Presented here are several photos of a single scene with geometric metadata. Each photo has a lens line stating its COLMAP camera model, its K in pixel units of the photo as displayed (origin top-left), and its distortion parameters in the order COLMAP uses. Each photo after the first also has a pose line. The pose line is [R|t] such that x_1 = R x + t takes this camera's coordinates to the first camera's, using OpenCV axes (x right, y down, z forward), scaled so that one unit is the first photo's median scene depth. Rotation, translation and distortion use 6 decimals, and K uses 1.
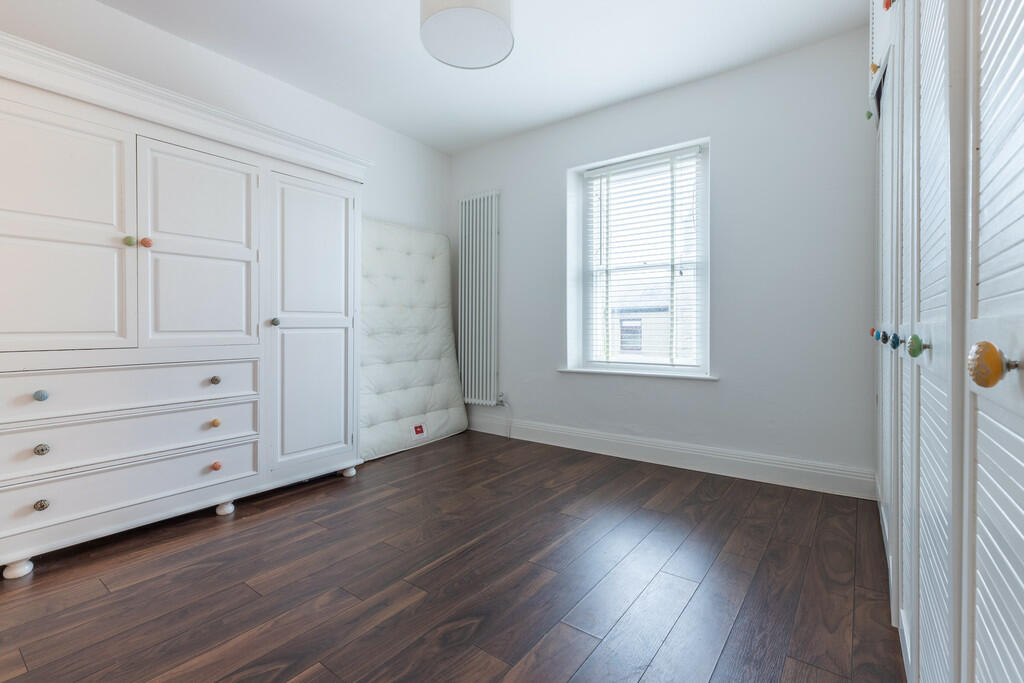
lens RADIAL K [[458.5, 0, 509.4], [0, 458.5, 334.3], [0, 0, 1]] dist [0.000718, 0.000800]
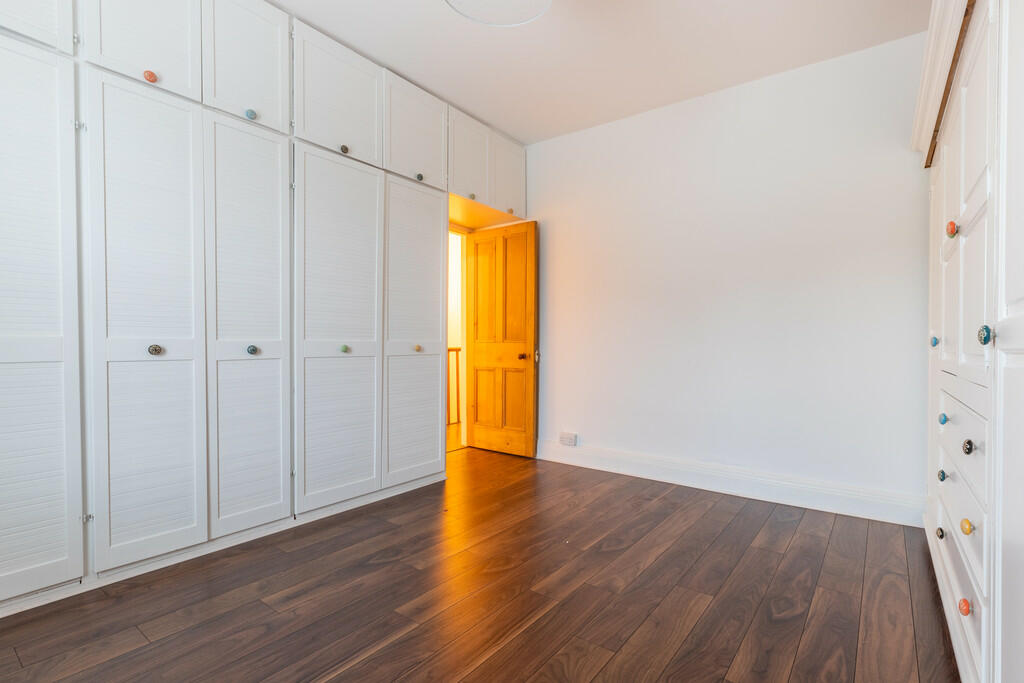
lens RADIAL K [[458.5, 0, 514.3], [0, 458.5, 340.3], [0, 0, 1]] dist [0.000718, 0.000800]
pose [[-0.999338, -0.007857, 0.035518, -0.176113], [-0.007237, 0.999819, 0.017569, -0.038173], [-0.035649, 0.017300, -0.999215, 2.067790]]
